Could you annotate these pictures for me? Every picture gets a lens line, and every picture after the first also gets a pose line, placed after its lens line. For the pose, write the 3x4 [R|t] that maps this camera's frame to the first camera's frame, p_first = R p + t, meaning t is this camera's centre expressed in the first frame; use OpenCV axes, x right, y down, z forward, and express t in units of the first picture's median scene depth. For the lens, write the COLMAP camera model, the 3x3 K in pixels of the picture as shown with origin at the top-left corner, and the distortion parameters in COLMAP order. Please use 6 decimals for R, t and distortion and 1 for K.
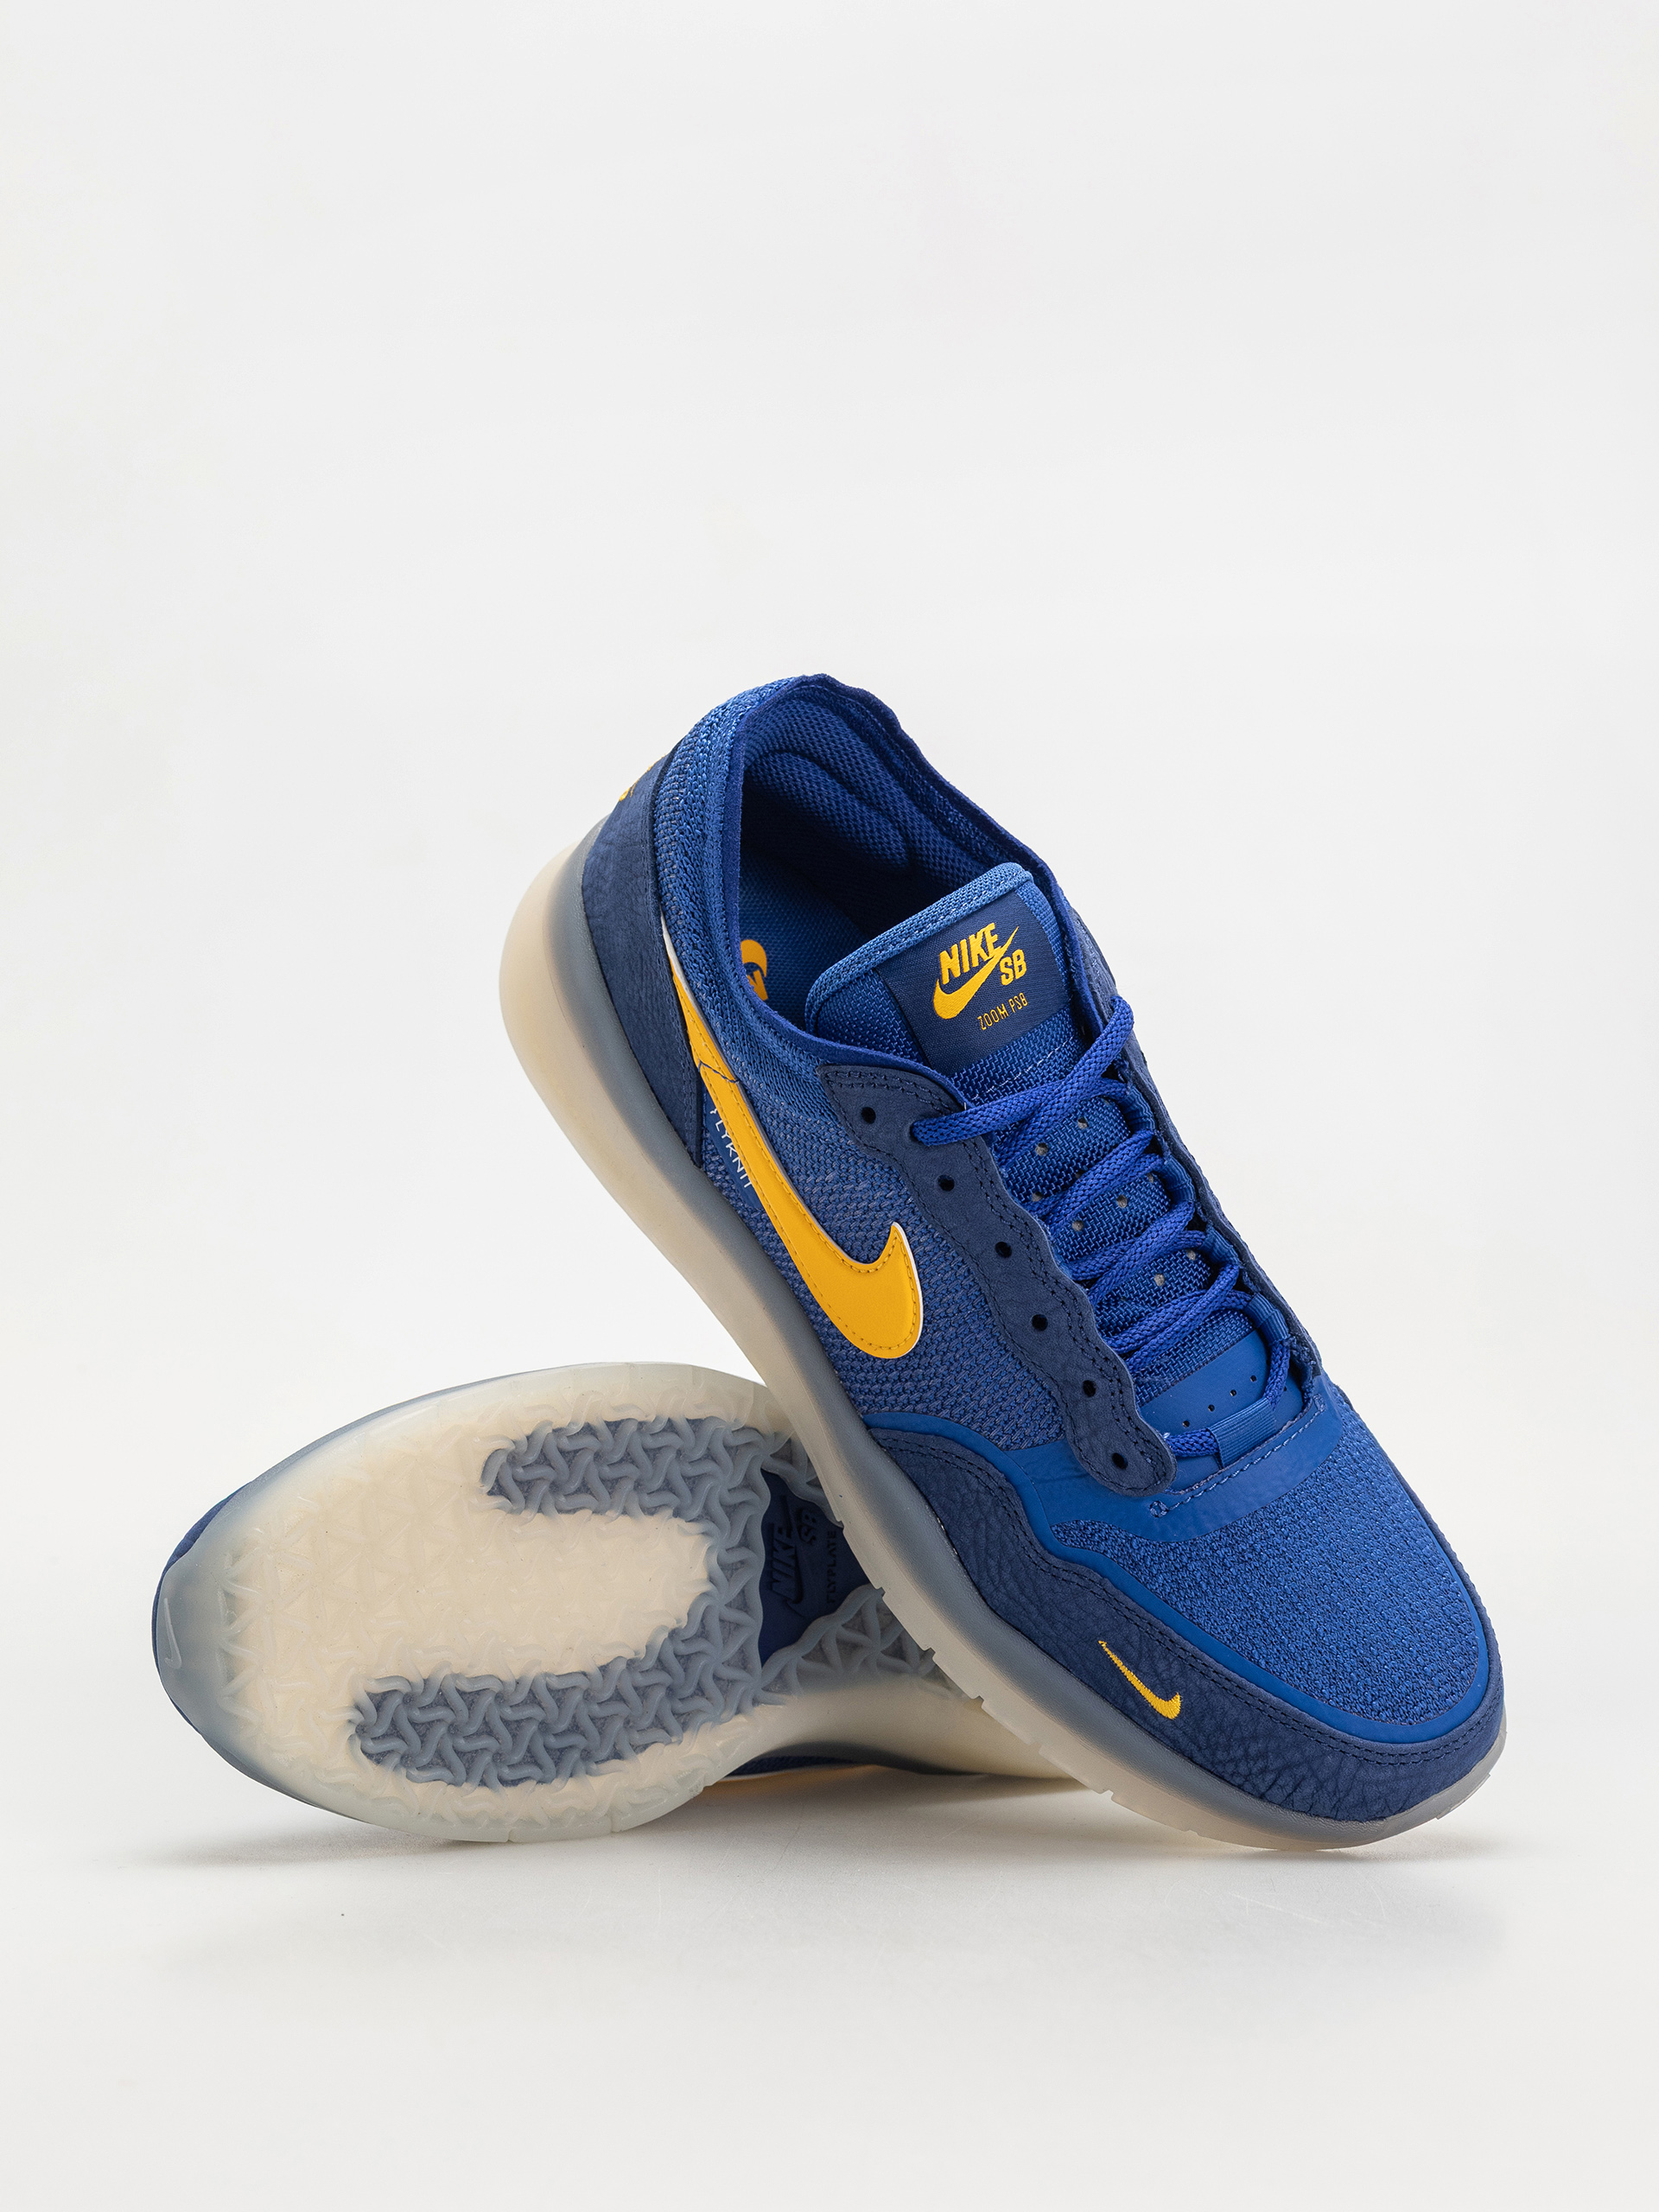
lens RADIAL K [[6293.5, 0, 829.2], [0, 6293.5, 1105.3], [0, 0, 1]] dist [-0.066698, 0.000000]
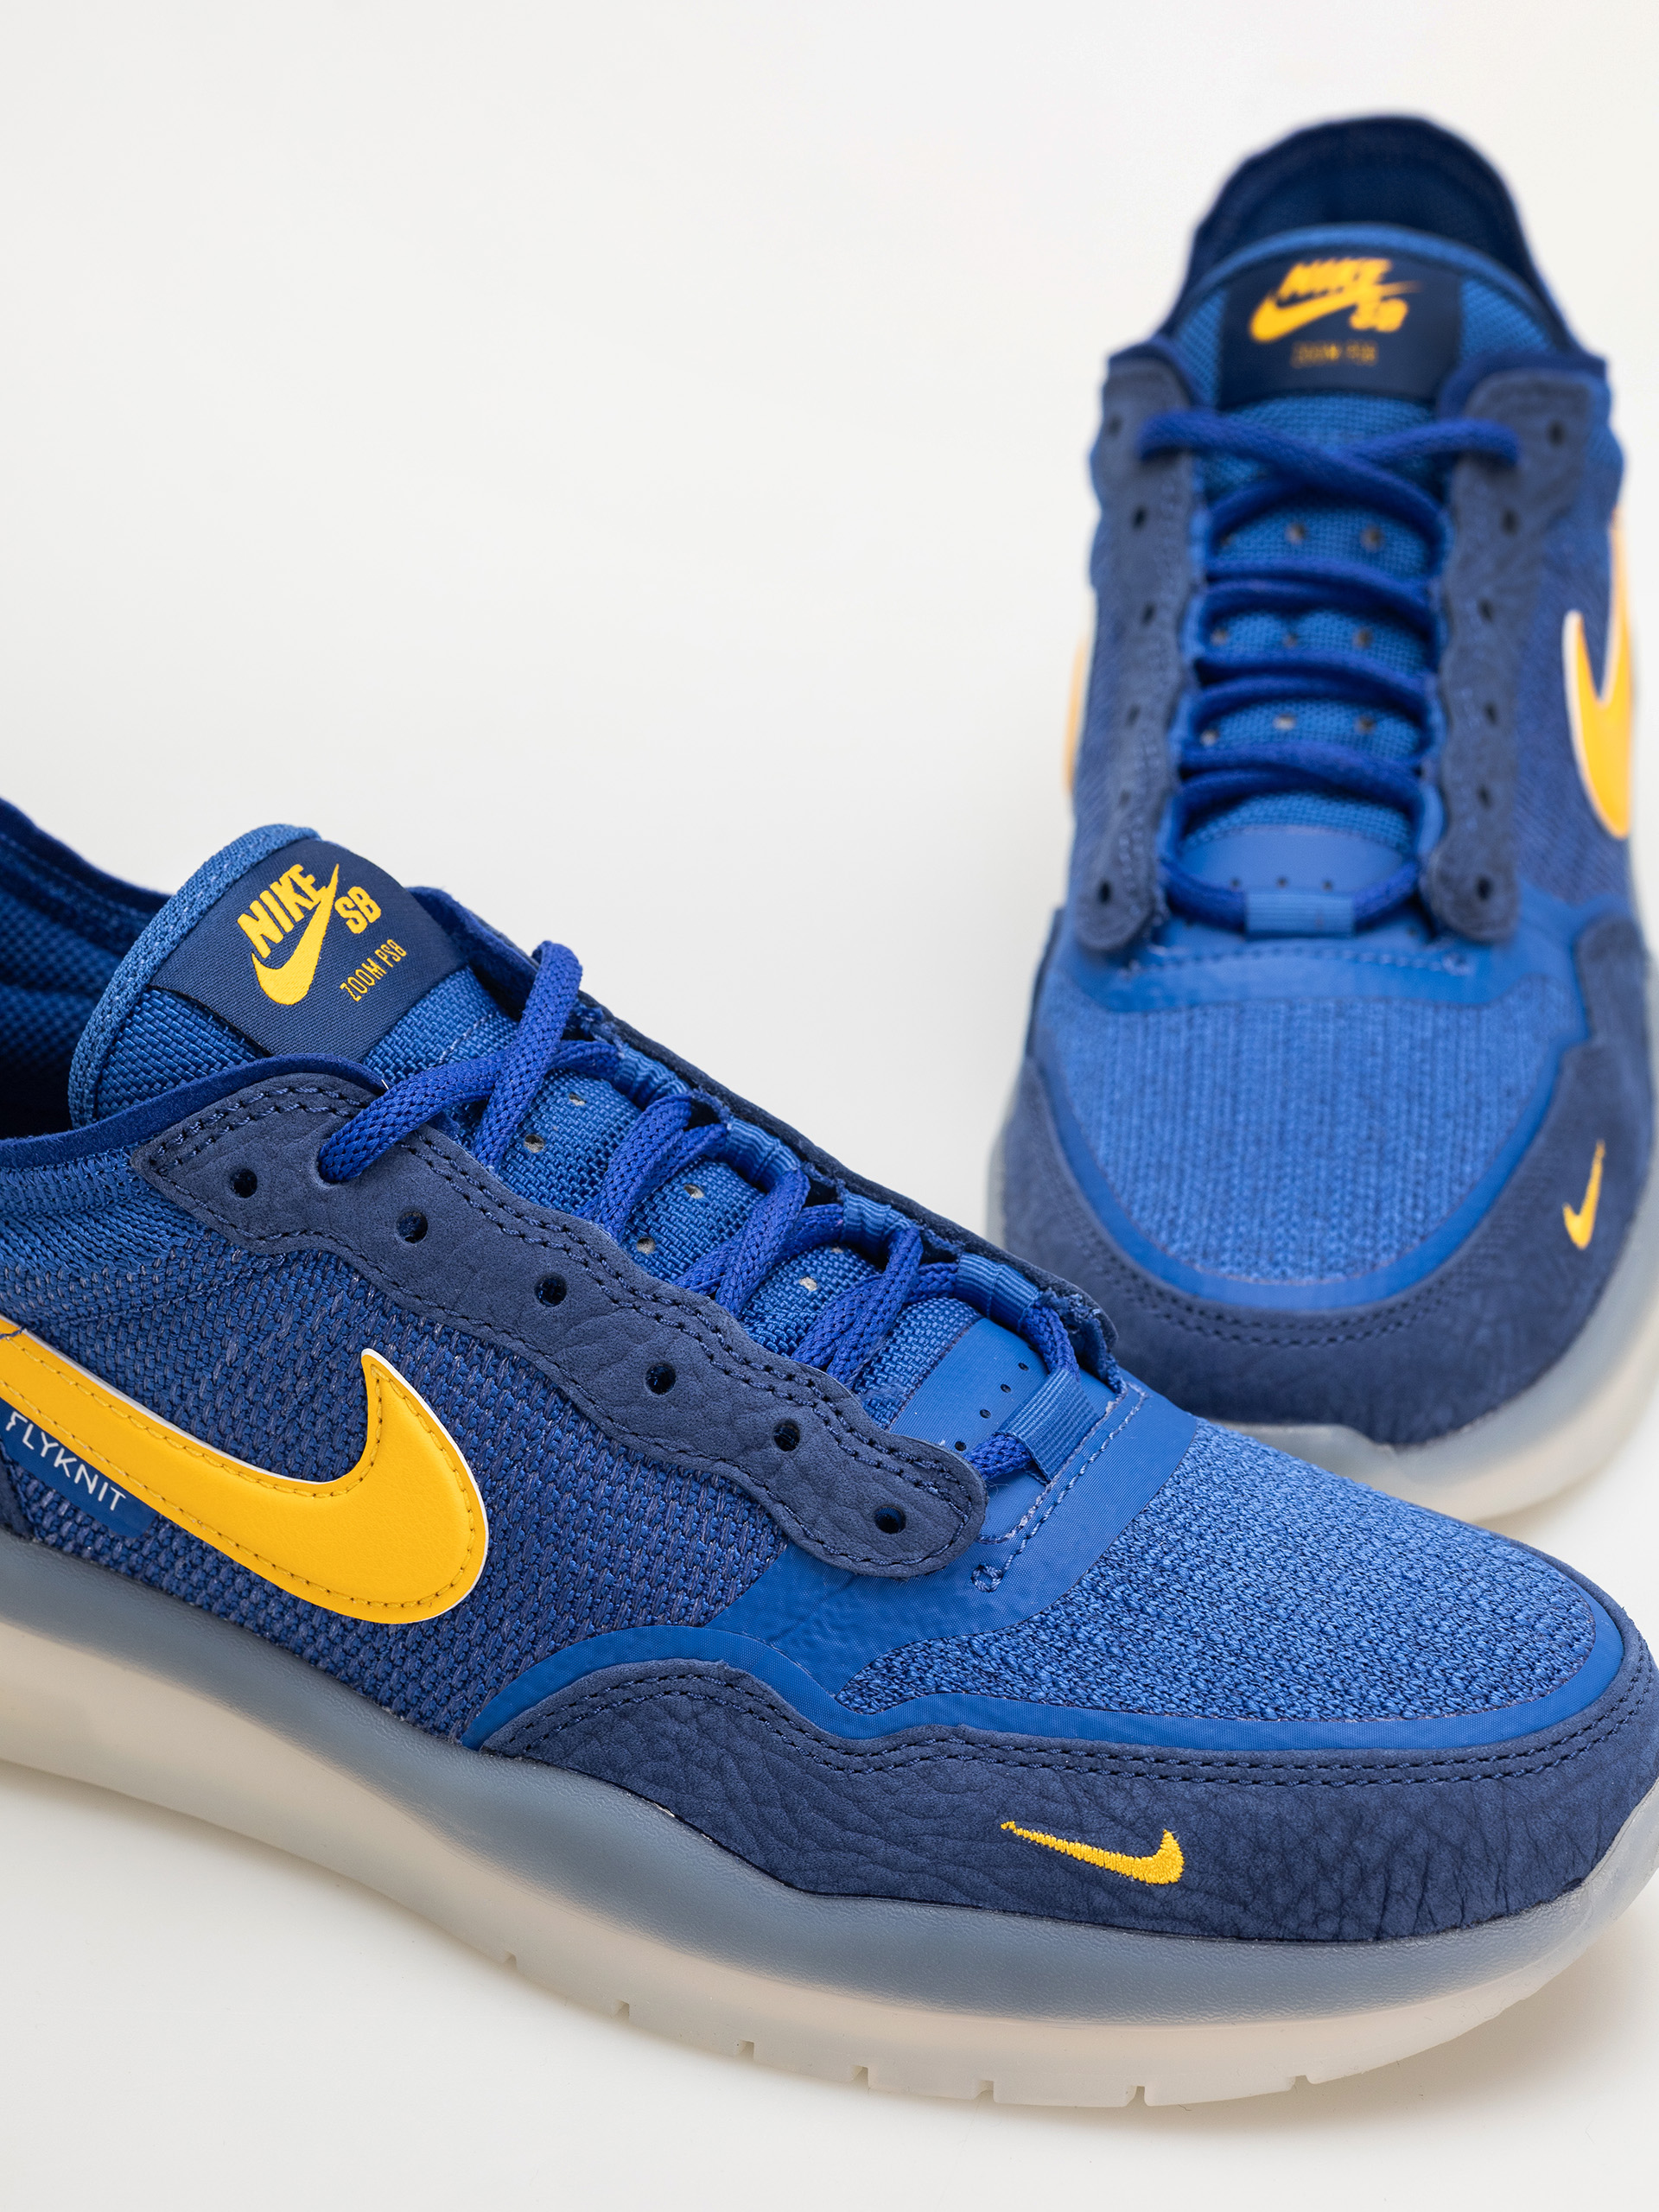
lens RADIAL K [[6293.5, 0, 830.6], [0, 6293.5, 1106.6], [0, 0, 1]] dist [-0.066698, 0.000000]
pose [[0.887164, -0.395752, 0.237319, -0.081393], [0.455650, 0.832591, -0.314920, 0.204793], [-0.072960, 0.387520, 0.918969, 0.449255]]
